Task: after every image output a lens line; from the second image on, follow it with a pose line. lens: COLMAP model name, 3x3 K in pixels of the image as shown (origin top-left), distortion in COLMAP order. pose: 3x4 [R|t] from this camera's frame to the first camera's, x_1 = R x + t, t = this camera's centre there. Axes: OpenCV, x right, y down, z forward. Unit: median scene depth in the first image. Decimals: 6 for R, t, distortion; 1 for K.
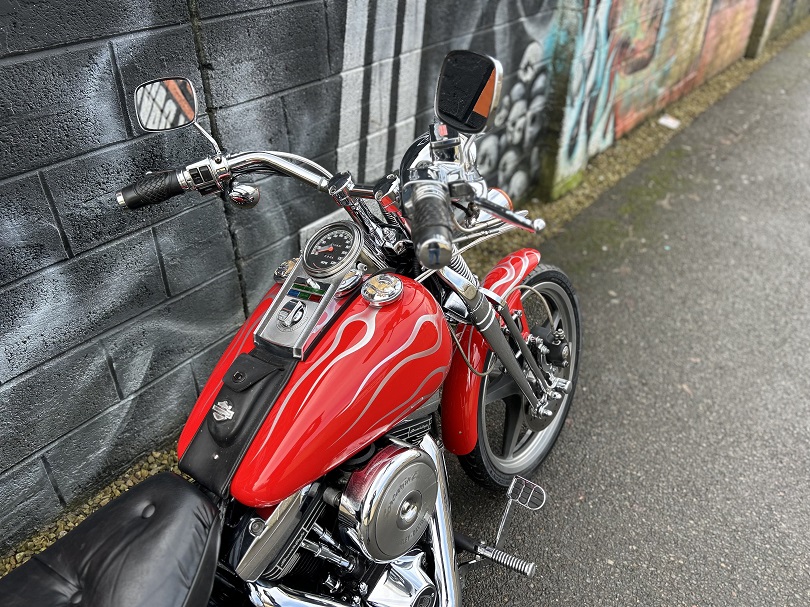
lens RADIAL K [[609.6, 0, 406.1], [0, 609.6, 304.2], [0, 0, 1]] dist [0.051494, -0.056958]
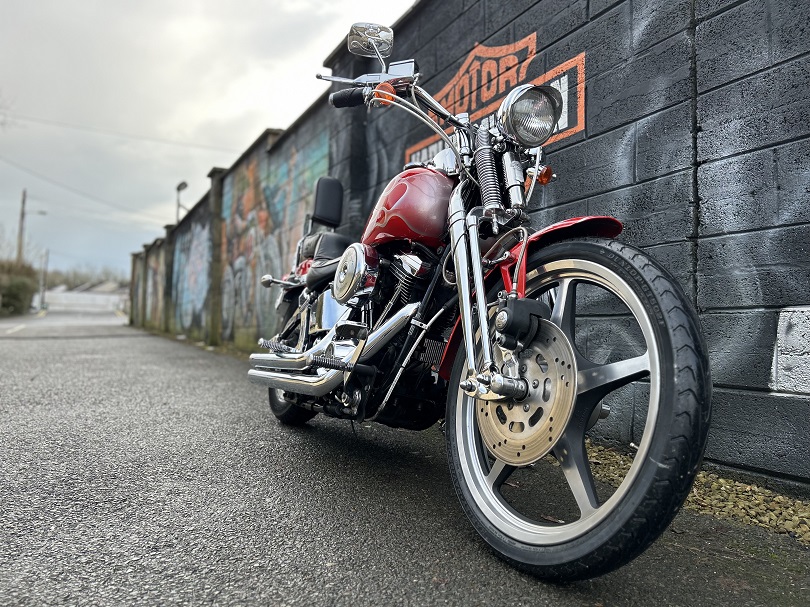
lens RADIAL K [[609.6, 0, 401.7], [0, 609.6, 302.3], [0, 0, 1]] dist [0.051494, -0.056958]
pose [[-0.417625, -0.064370, -0.906336, 0.815123], [-0.536330, 0.822642, 0.188707, -0.011502], [0.733443, 0.564904, -0.378080, 0.976086]]
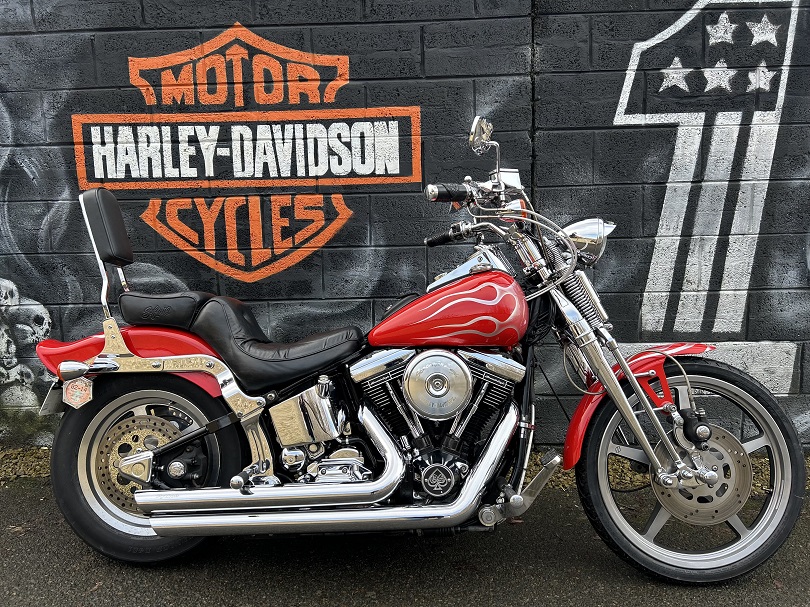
lens RADIAL K [[609.6, 0, 402.1], [0, 609.6, 306.7], [0, 0, 1]] dist [0.051494, -0.056958]
pose [[0.589808, 0.088160, -0.802717, 0.651265], [-0.439401, 0.869028, -0.227414, 0.296715], [0.677535, 0.486845, 0.551297, -0.032714]]
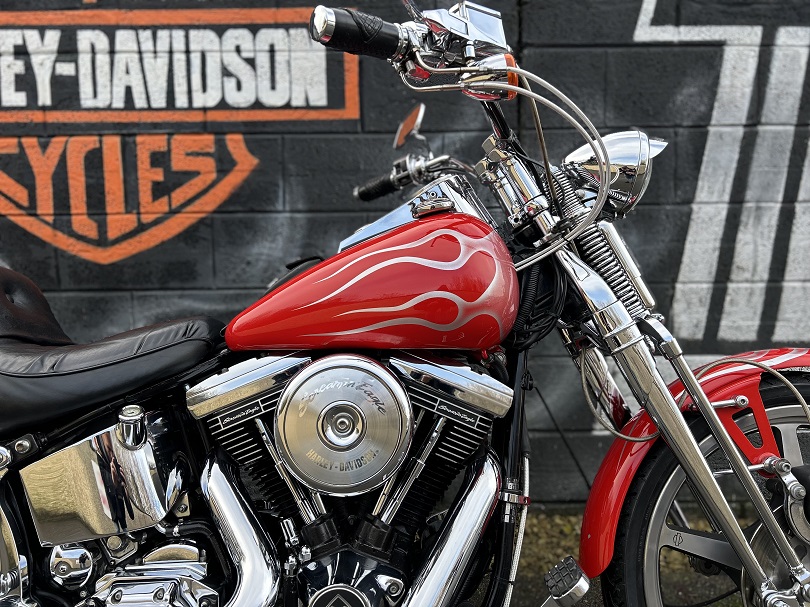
lens RADIAL K [[609.6, 0, 403.2], [0, 609.6, 301.9], [0, 0, 1]] dist [0.051494, -0.056958]
pose [[0.618146, 0.057172, -0.783981, 0.362407], [-0.436574, 0.854356, -0.281921, 0.204022], [0.653681, 0.516534, 0.553077, 0.272300]]
